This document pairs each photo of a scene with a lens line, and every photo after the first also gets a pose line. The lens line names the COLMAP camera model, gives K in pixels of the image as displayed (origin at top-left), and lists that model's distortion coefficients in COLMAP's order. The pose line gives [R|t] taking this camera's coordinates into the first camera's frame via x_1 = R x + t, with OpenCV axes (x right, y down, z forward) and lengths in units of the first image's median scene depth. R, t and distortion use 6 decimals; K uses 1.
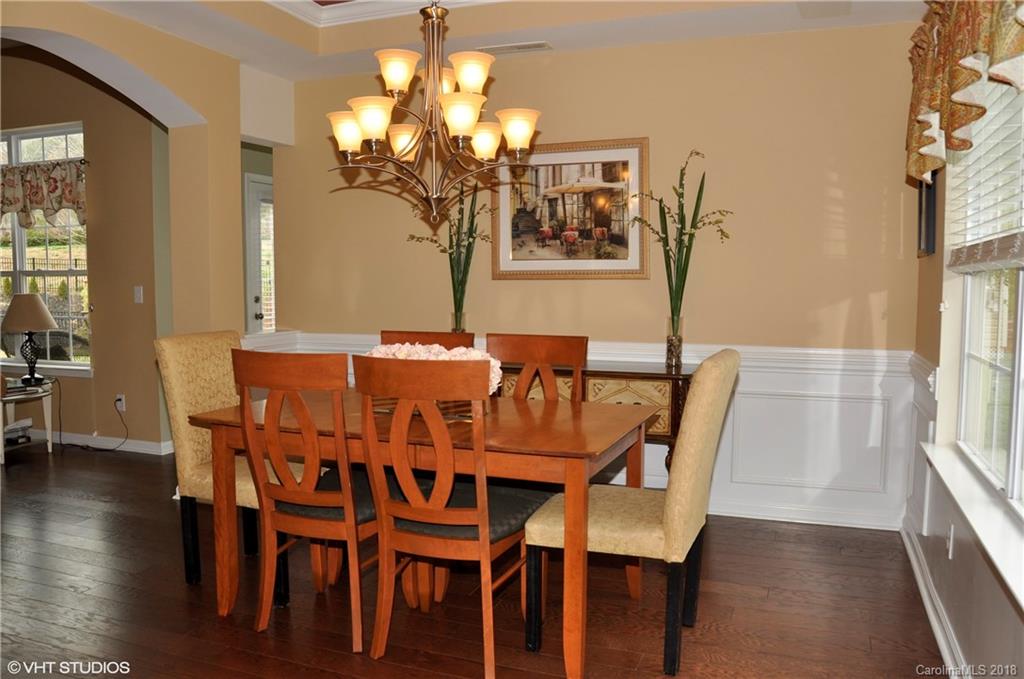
lens RADIAL K [[808.1, 0, 504.3], [0, 808.1, 342.8], [0, 0, 1]] dist [-0.155744, 0.127590]
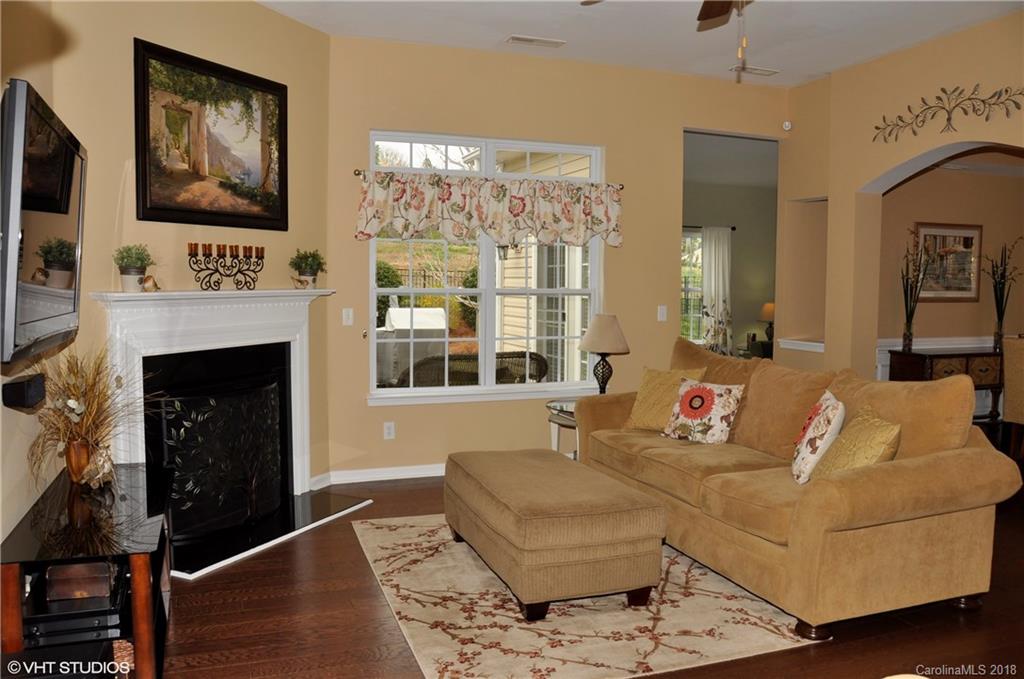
lens RADIAL K [[808.1, 0, 504.3], [0, 808.1, 342.8], [0, 0, 1]] dist [-0.155744, 0.127590]
pose [[0.762209, -0.044888, 0.645773, -1.755385], [0.048408, 0.998752, 0.012288, -0.058128], [-0.645519, 0.021894, 0.763430, 0.335642]]
